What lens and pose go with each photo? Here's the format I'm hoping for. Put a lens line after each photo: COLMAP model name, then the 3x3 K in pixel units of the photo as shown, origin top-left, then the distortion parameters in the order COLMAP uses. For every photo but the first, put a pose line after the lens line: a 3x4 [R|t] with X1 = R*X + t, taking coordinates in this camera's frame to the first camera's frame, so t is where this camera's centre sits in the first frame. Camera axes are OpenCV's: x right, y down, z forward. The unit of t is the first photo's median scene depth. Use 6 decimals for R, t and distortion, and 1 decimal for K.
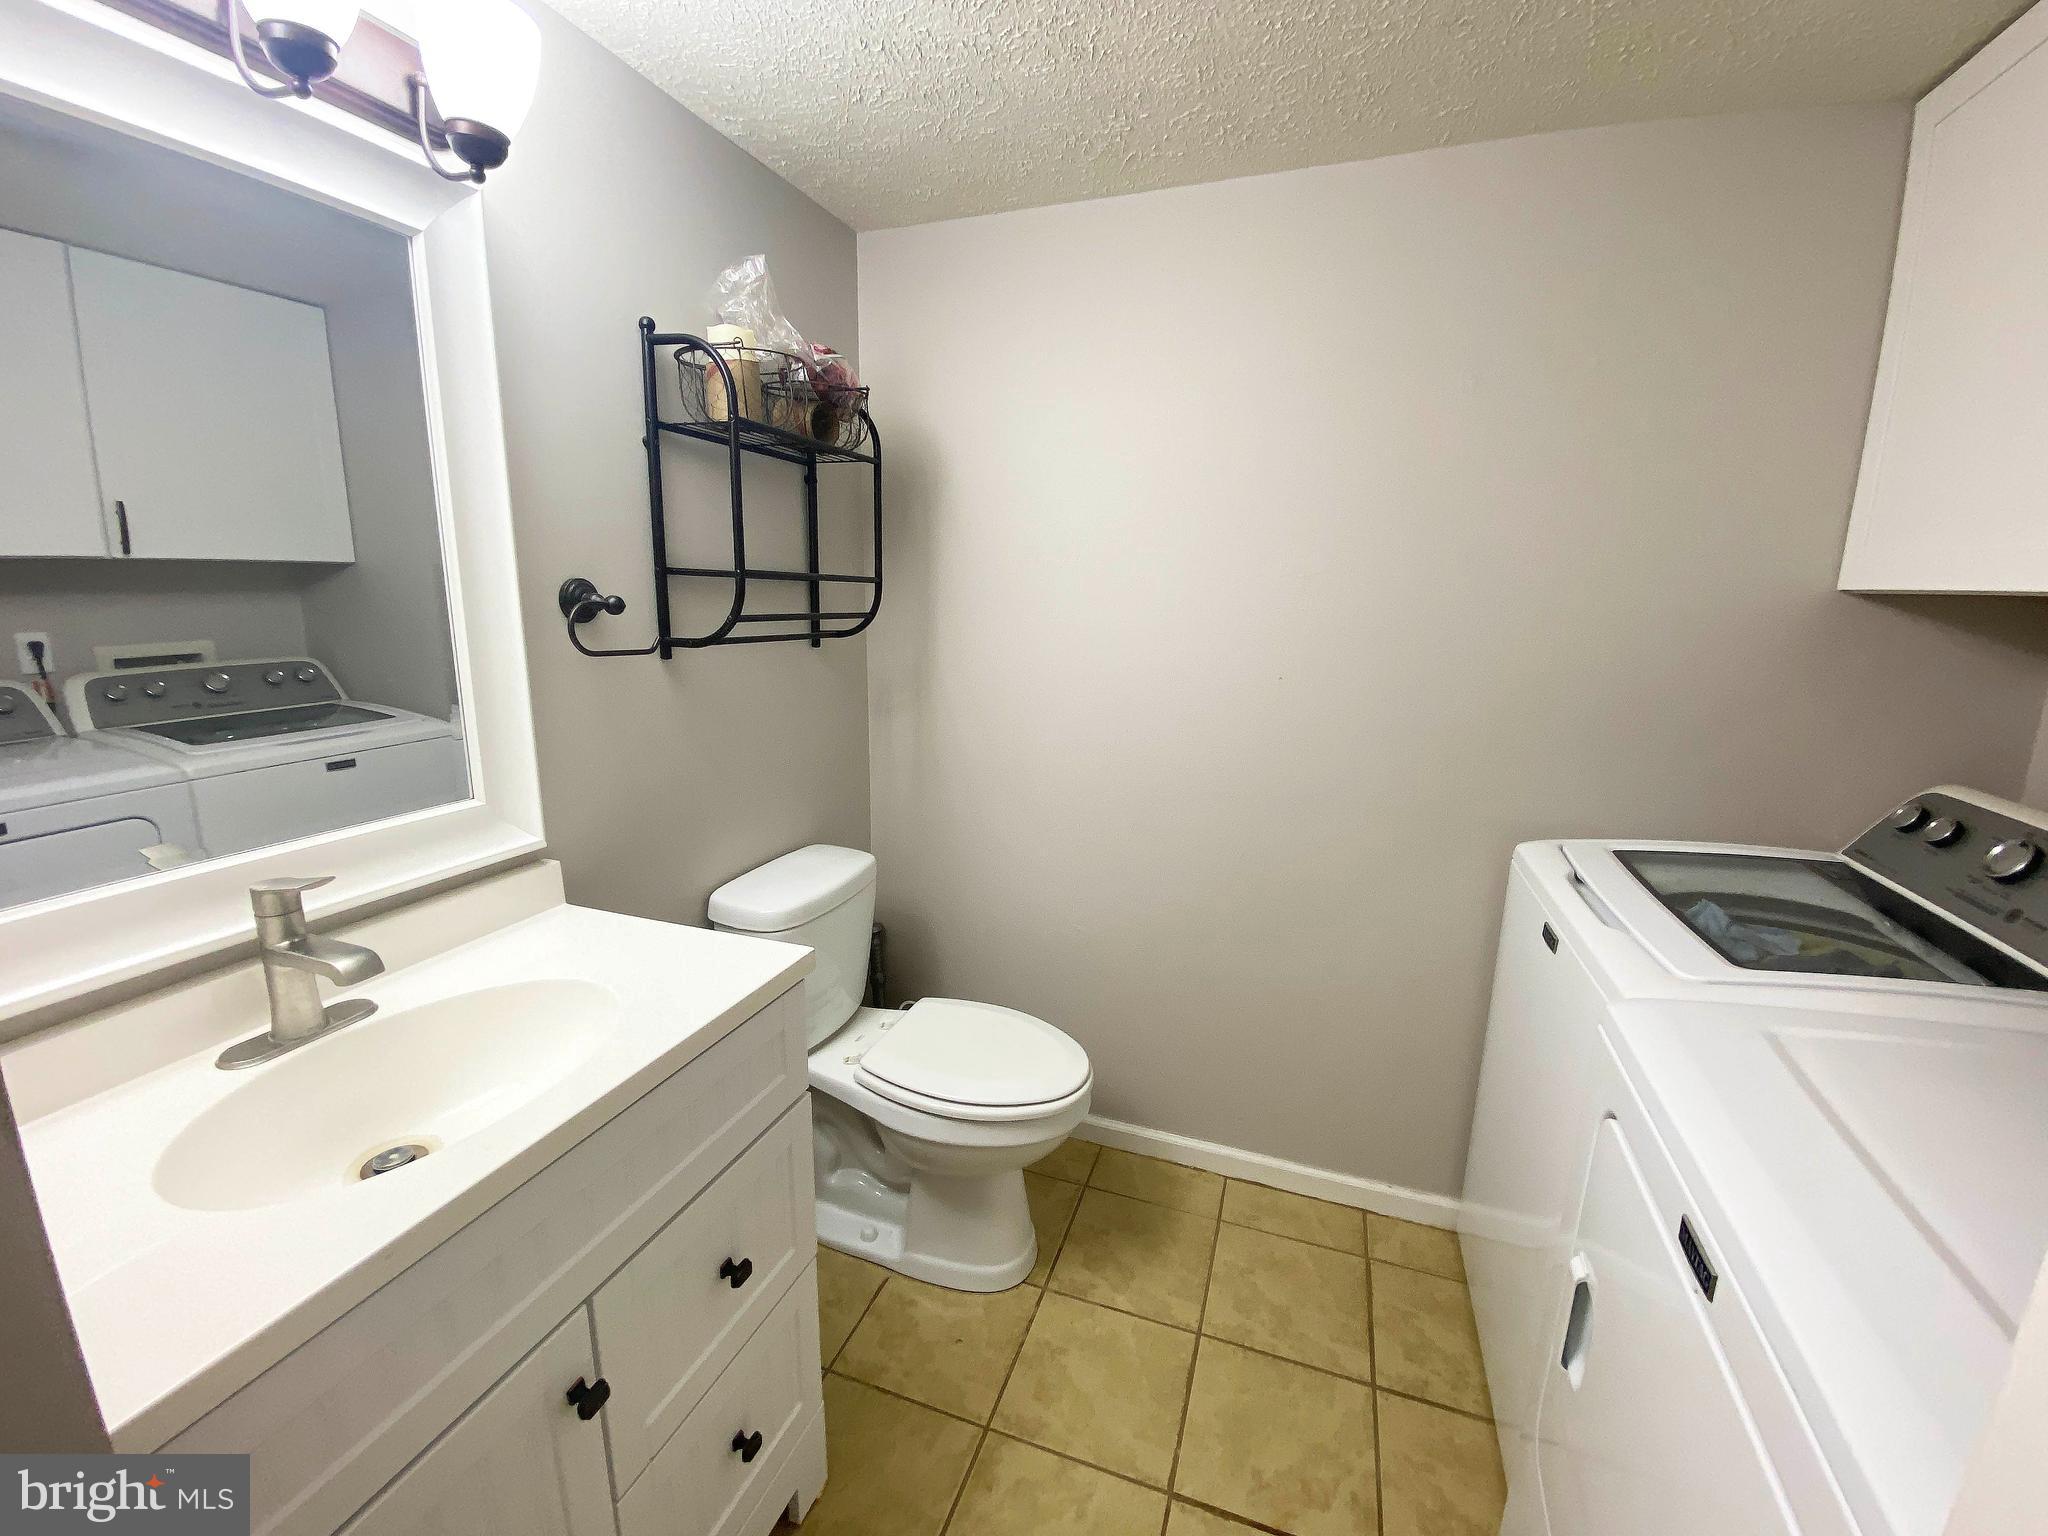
lens RADIAL K [[827.1, 0, 1026.1], [0, 827.1, 762.4], [0, 0, 1]] dist [0.013219, -0.018480]
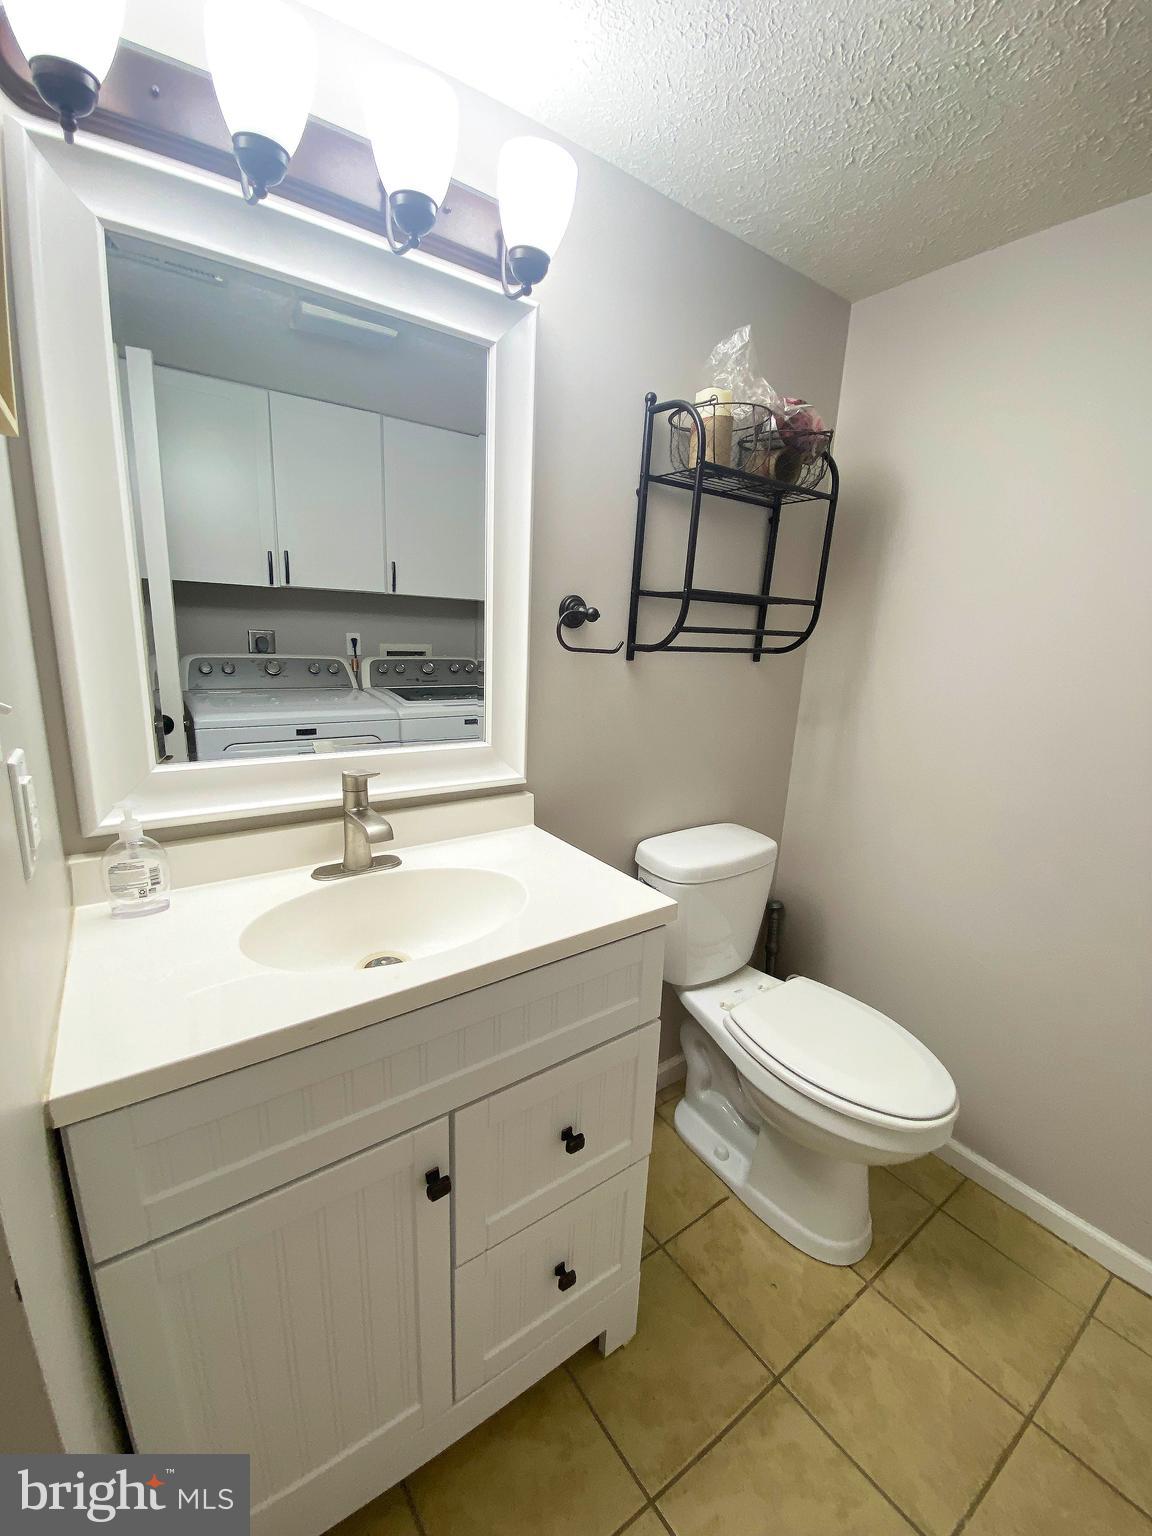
lens RADIAL K [[620.3, 0, 578.8], [0, 620.3, 767.7], [0, 0, 1]] dist [0.013219, -0.018480]
pose [[0.823322, 0.144252, -0.548938, 0.059843], [-0.143450, 0.988650, 0.044647, 0.012890], [0.549147, 0.041987, 0.834670, 0.136057]]
